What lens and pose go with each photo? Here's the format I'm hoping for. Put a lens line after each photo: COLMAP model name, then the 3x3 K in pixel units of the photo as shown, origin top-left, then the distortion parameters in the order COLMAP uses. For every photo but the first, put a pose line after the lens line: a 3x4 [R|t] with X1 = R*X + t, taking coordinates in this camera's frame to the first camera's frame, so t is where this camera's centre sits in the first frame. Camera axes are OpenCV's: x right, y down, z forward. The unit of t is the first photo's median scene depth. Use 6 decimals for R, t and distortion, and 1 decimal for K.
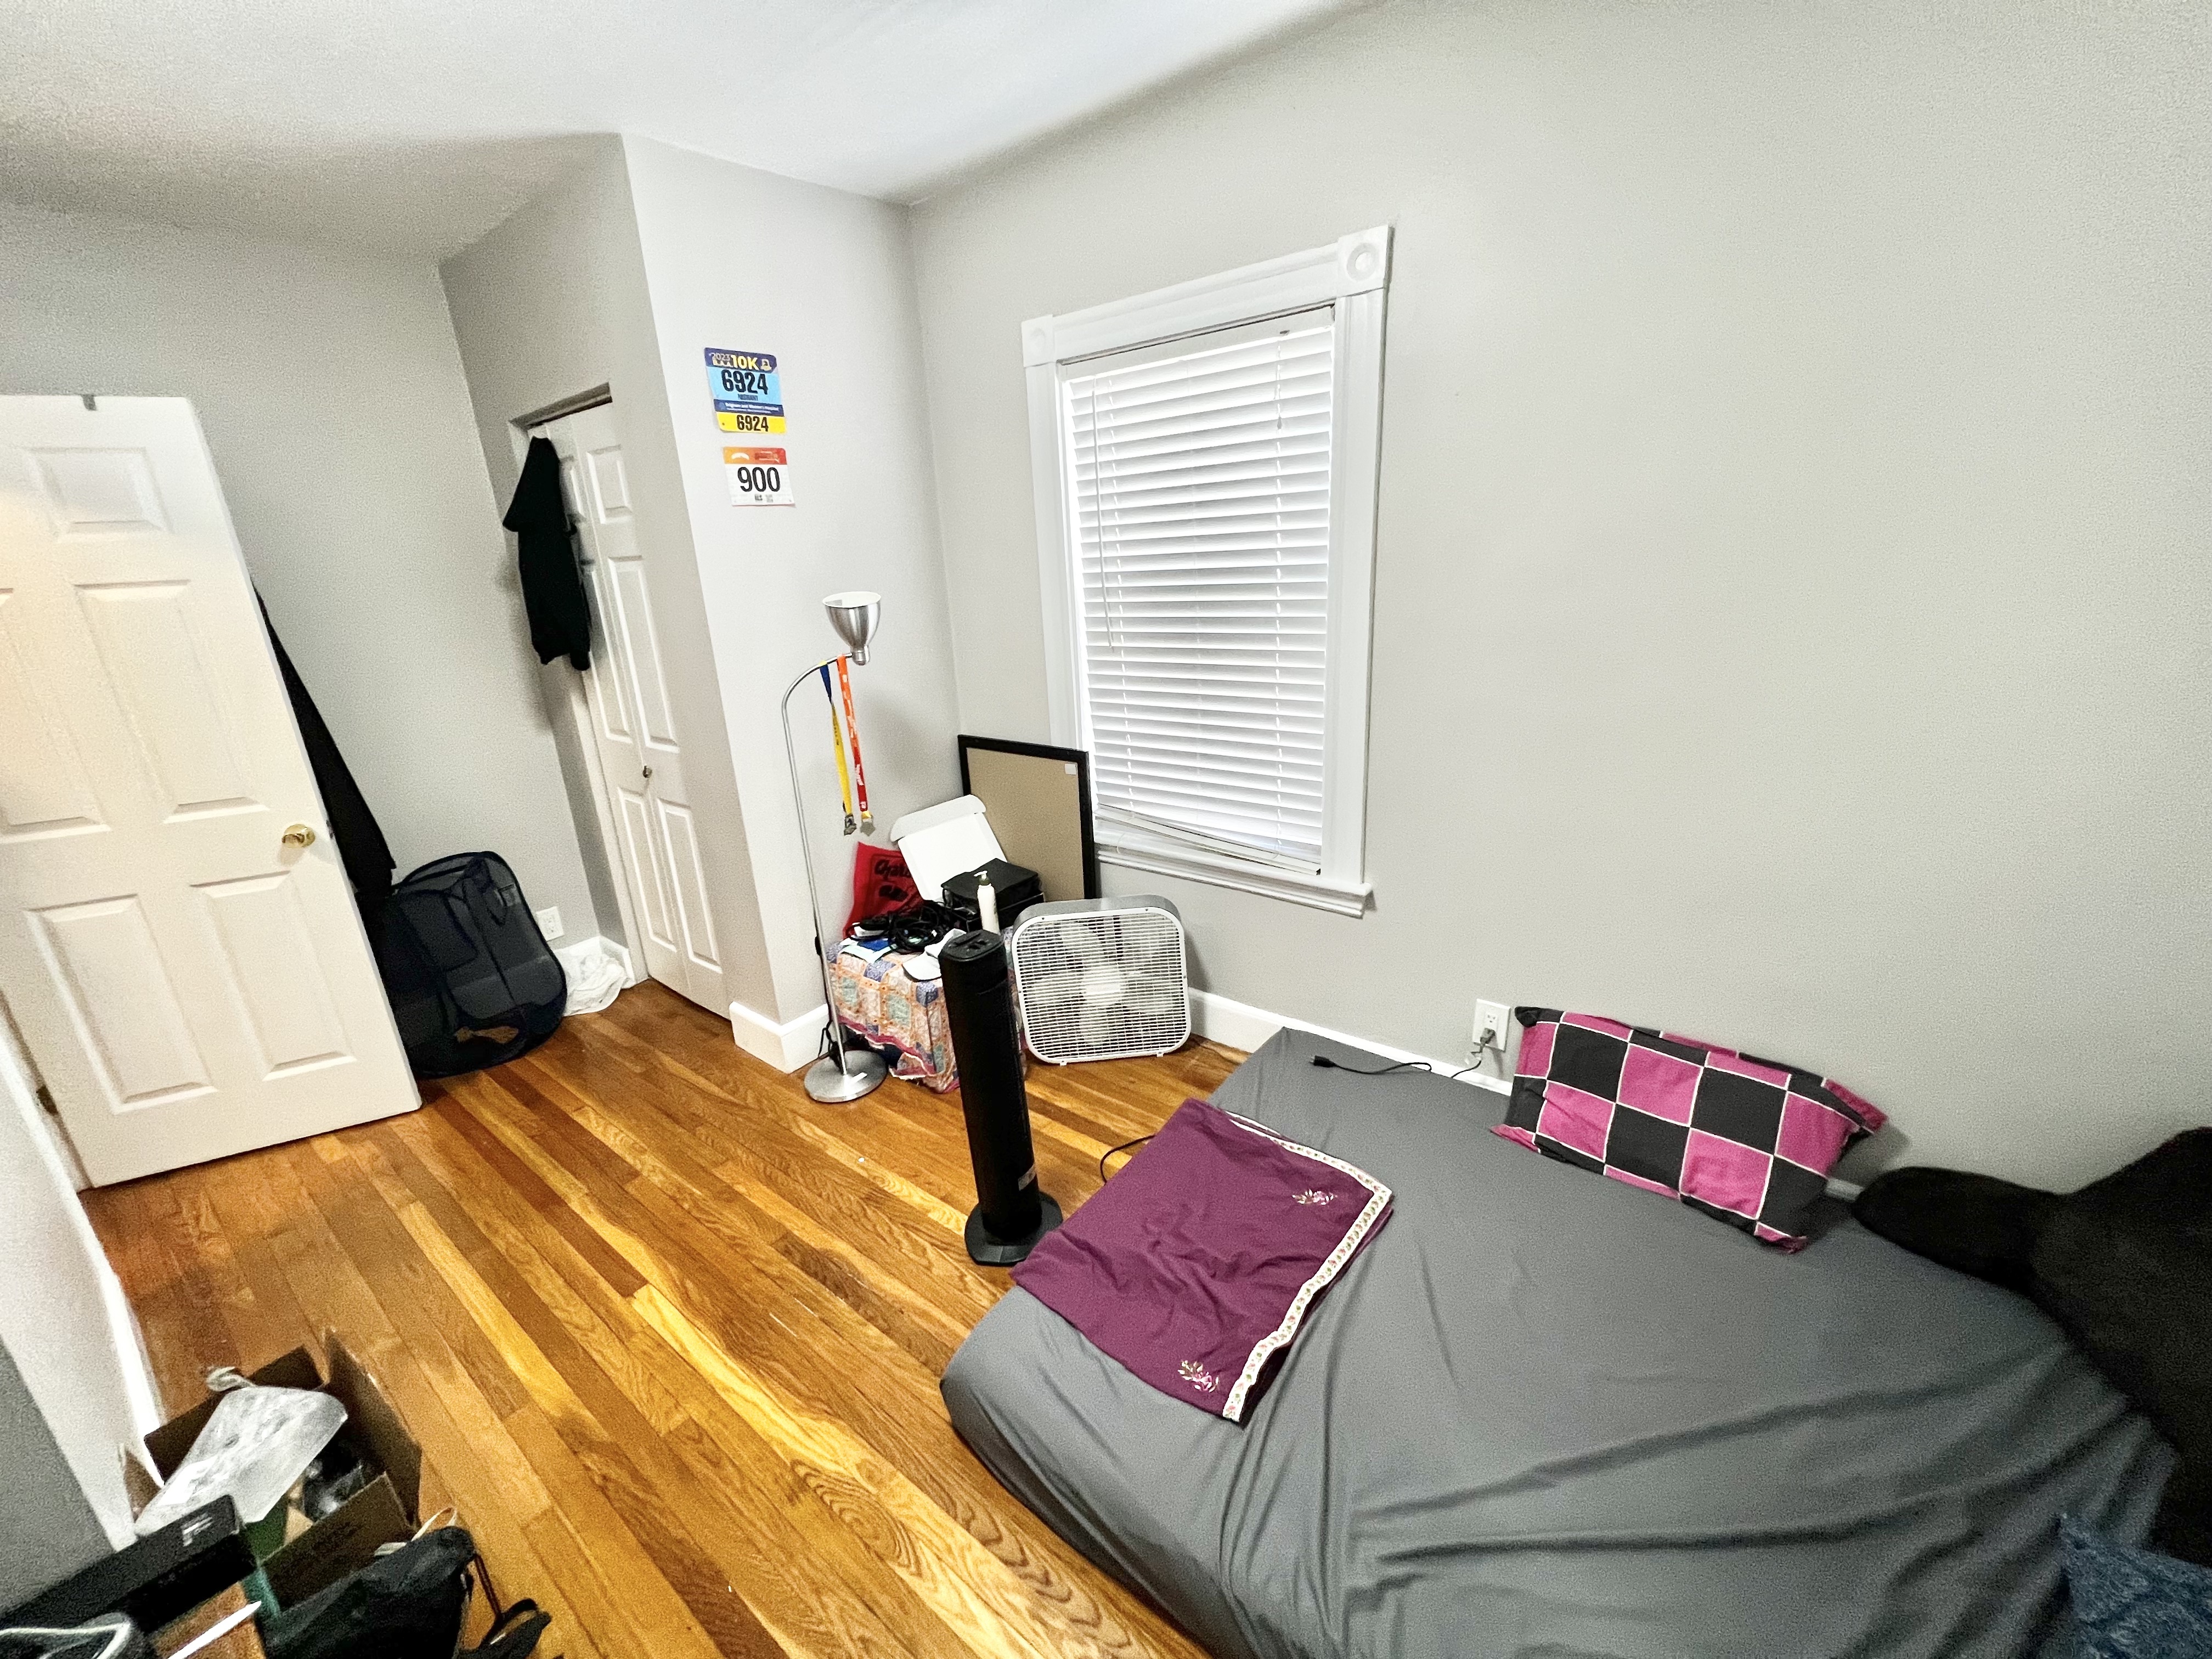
lens RADIAL K [[885.7, 0, 1103.8], [0, 885.7, 826.9], [0, 0, 1]] dist [-0.001752, 0.000711]
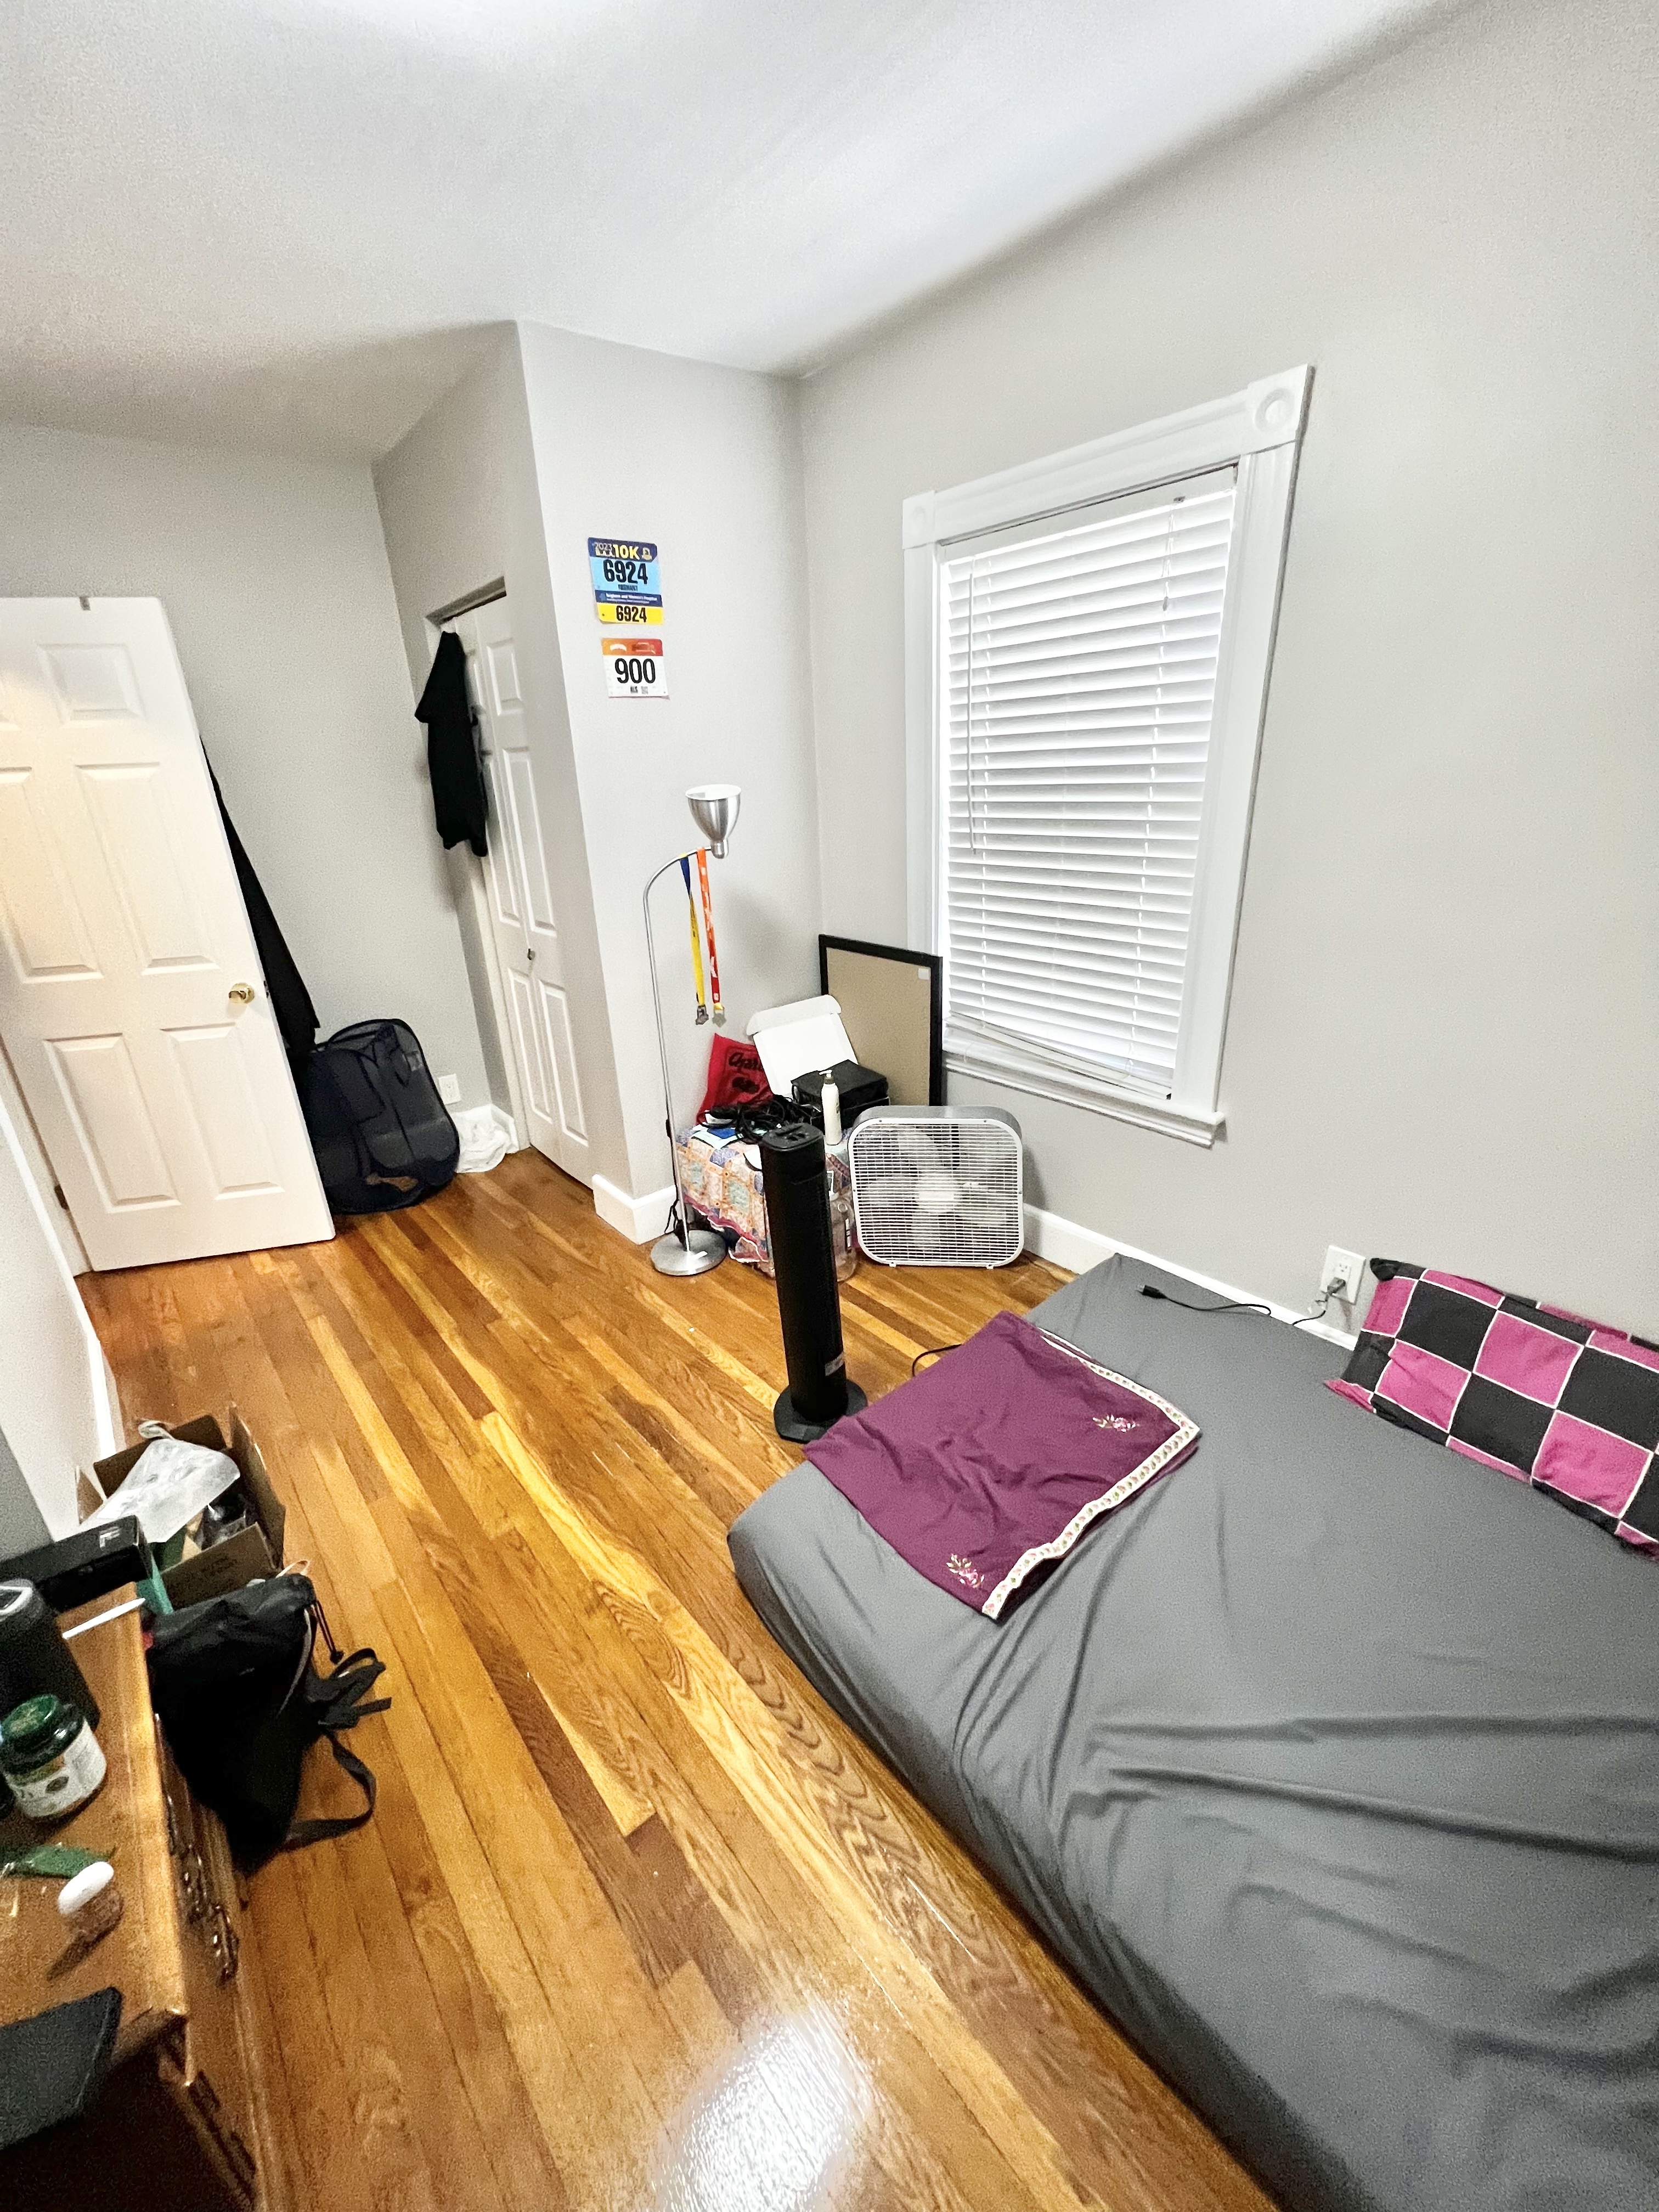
lens RADIAL K [[885.7, 0, 832.9], [0, 885.7, 1104.4], [0, 0, 1]] dist [-0.001752, 0.000711]
pose [[0.980335, 0.082890, -0.179087, 0.070862], [-0.069367, 0.994338, 0.080504, 0.009637], [0.184745, -0.066498, 0.980534, 0.004413]]
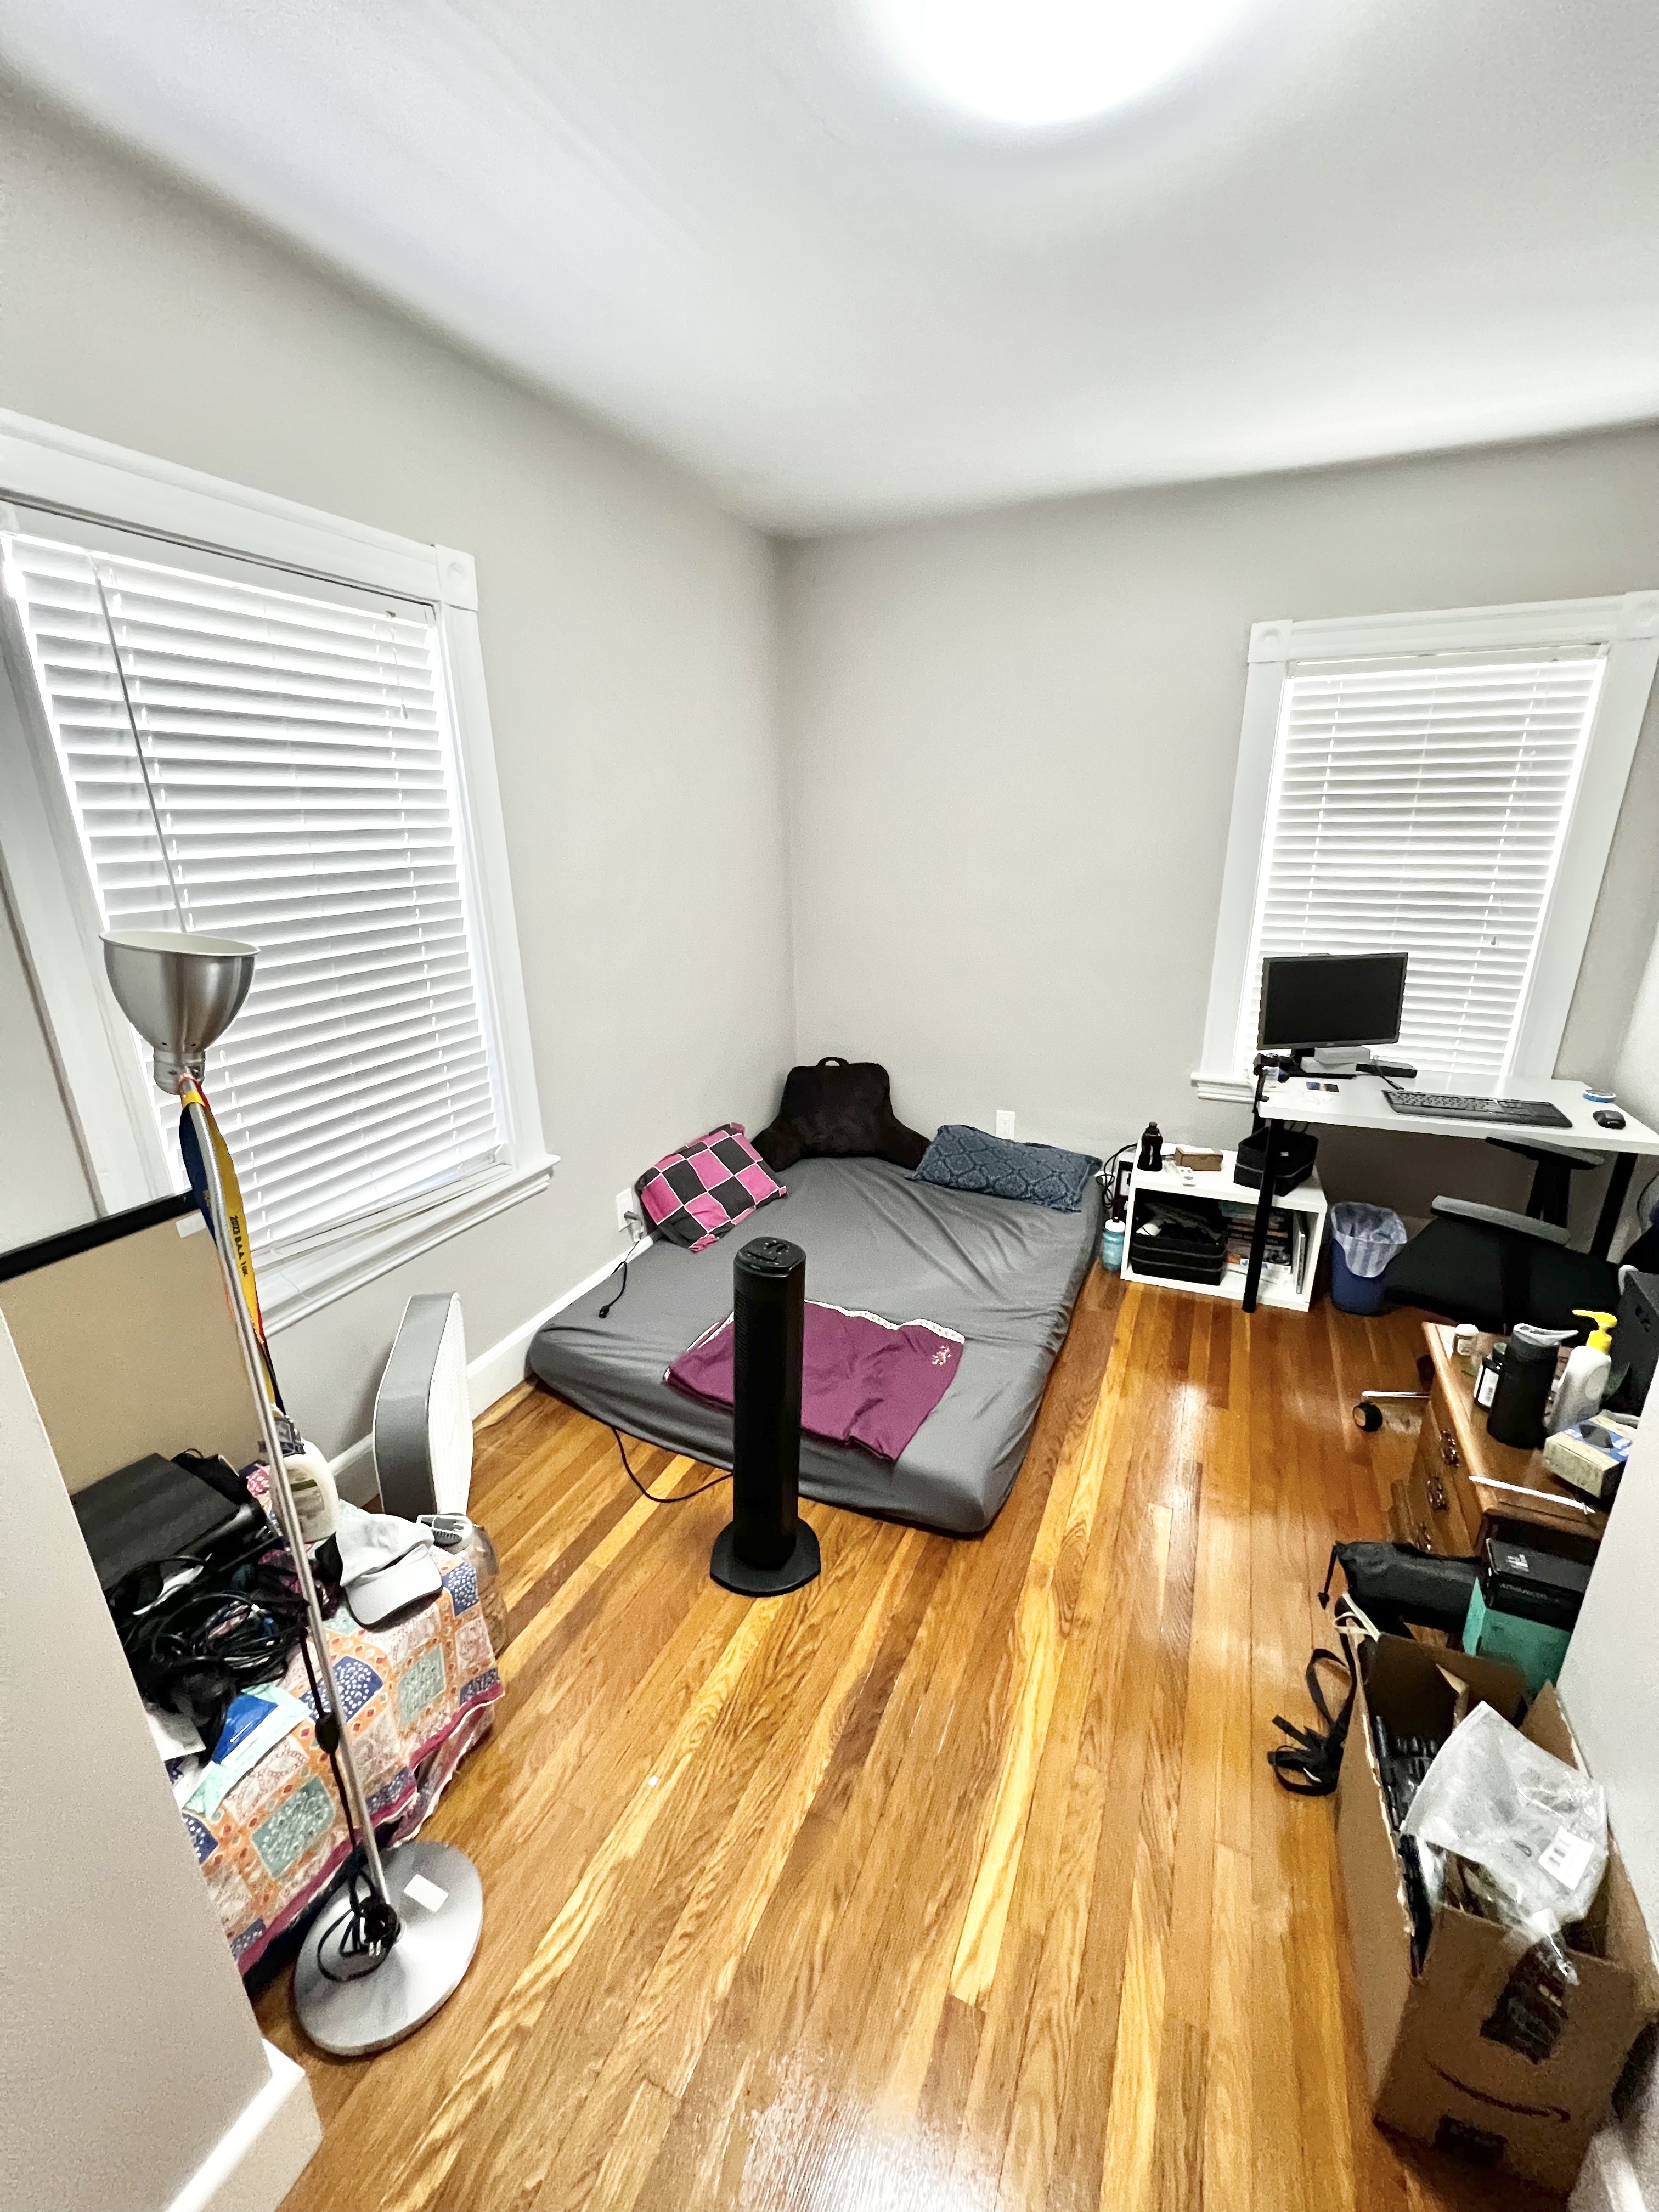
lens RADIAL K [[885.7, 0, 833.0], [0, 885.7, 1106.7], [0, 0, 1]] dist [-0.001752, 0.000711]
pose [[-0.240896, -0.249191, 0.938015, -0.898157], [0.317851, 0.892923, 0.318841, -0.251918], [-0.917028, 0.374956, -0.135896, 0.904100]]
